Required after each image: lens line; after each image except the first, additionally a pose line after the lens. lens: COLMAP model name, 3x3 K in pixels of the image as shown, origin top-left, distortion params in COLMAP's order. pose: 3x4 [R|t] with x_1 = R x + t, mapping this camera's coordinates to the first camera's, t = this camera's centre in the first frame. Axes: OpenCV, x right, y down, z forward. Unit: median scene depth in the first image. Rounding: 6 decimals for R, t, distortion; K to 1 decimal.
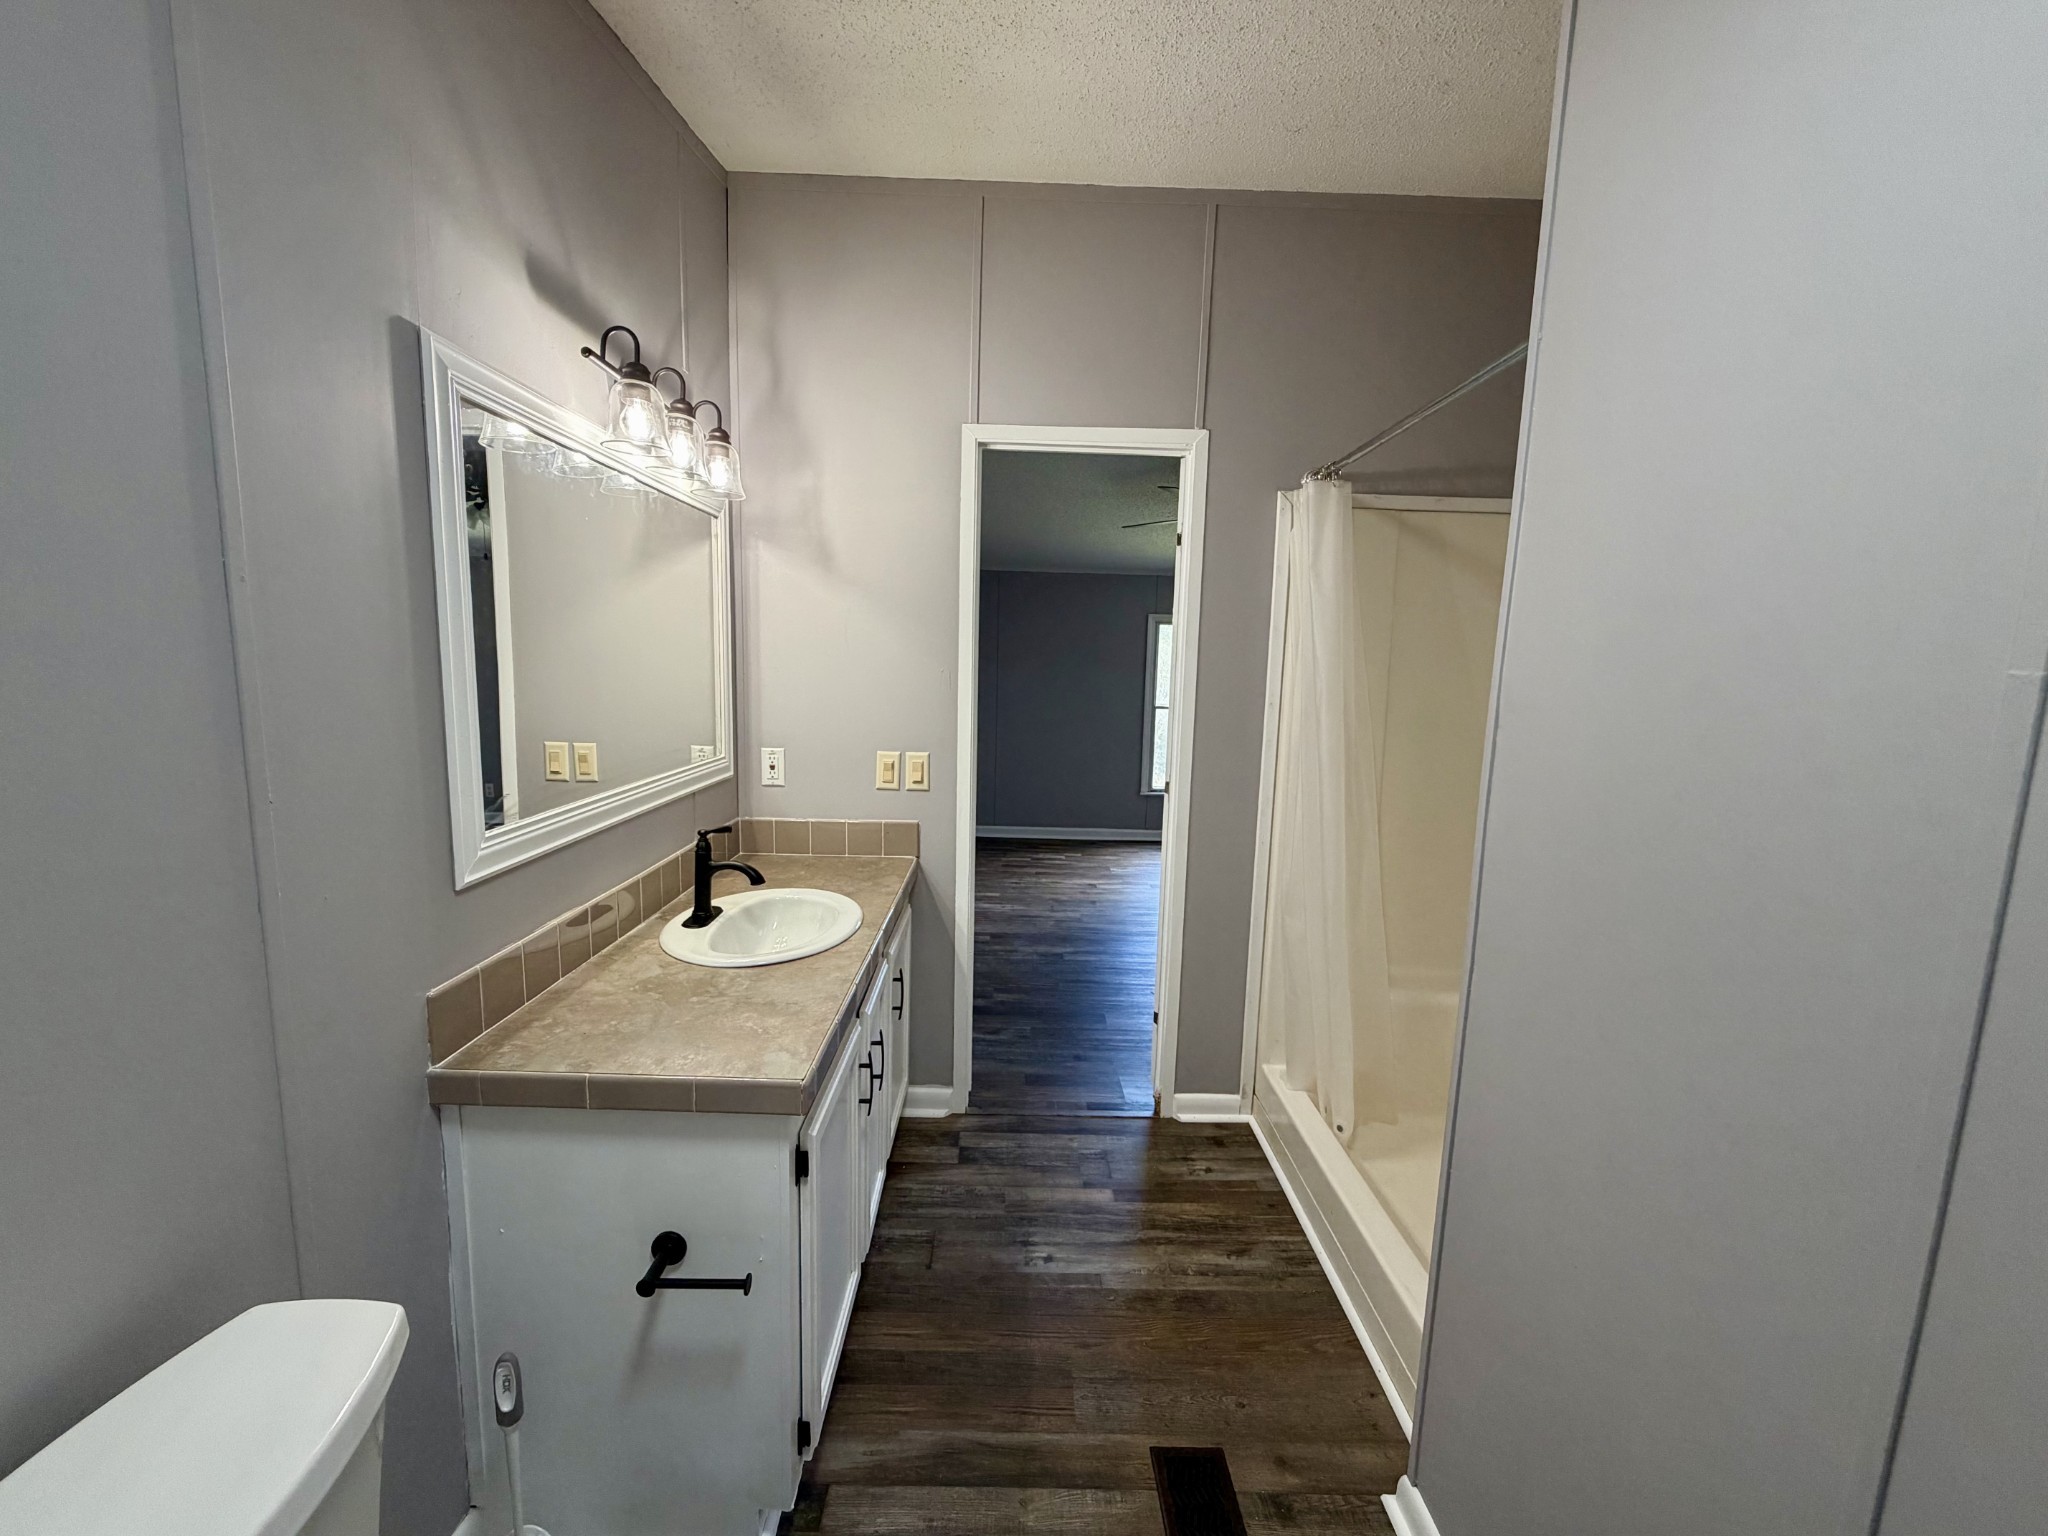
lens RADIAL K [[836.2, 0, 1004.6], [0, 836.2, 775.5], [0, 0, 1]] dist [-0.004057, -0.000217]
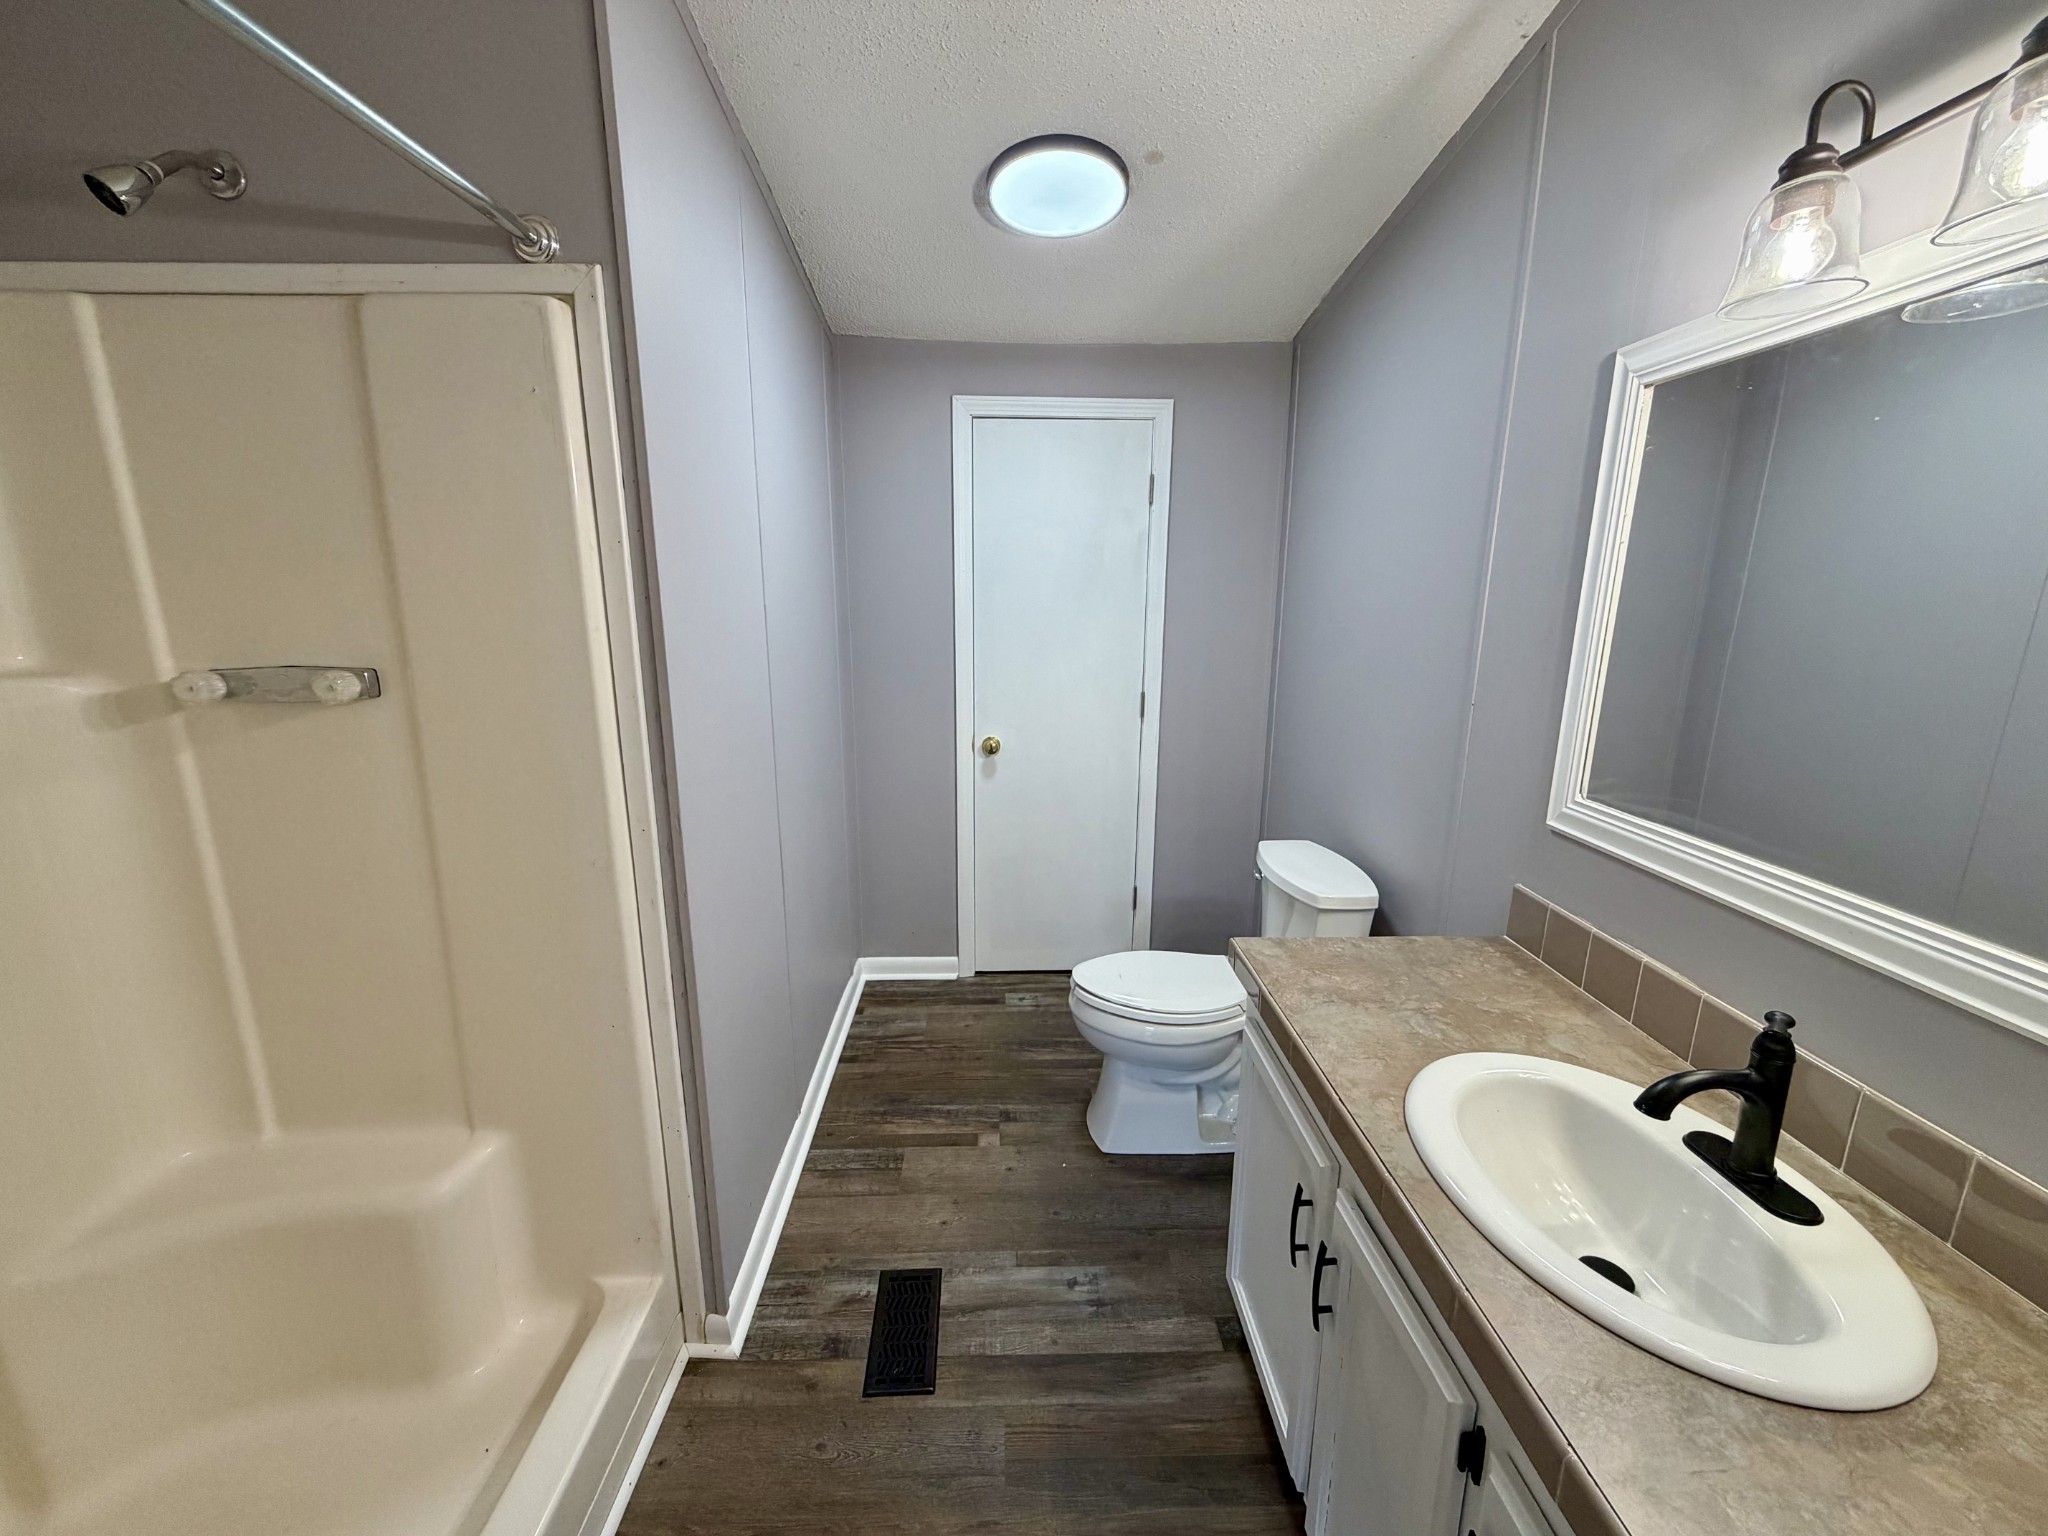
lens RADIAL K [[836.2, 0, 1022.4], [0, 836.2, 774.8], [0, 0, 1]] dist [-0.004057, -0.000217]
pose [[-0.998667, -0.021938, -0.046719, 0.134798], [-0.036968, 0.935703, 0.350845, -0.274730], [0.036018, 0.352105, -0.935267, 1.734255]]
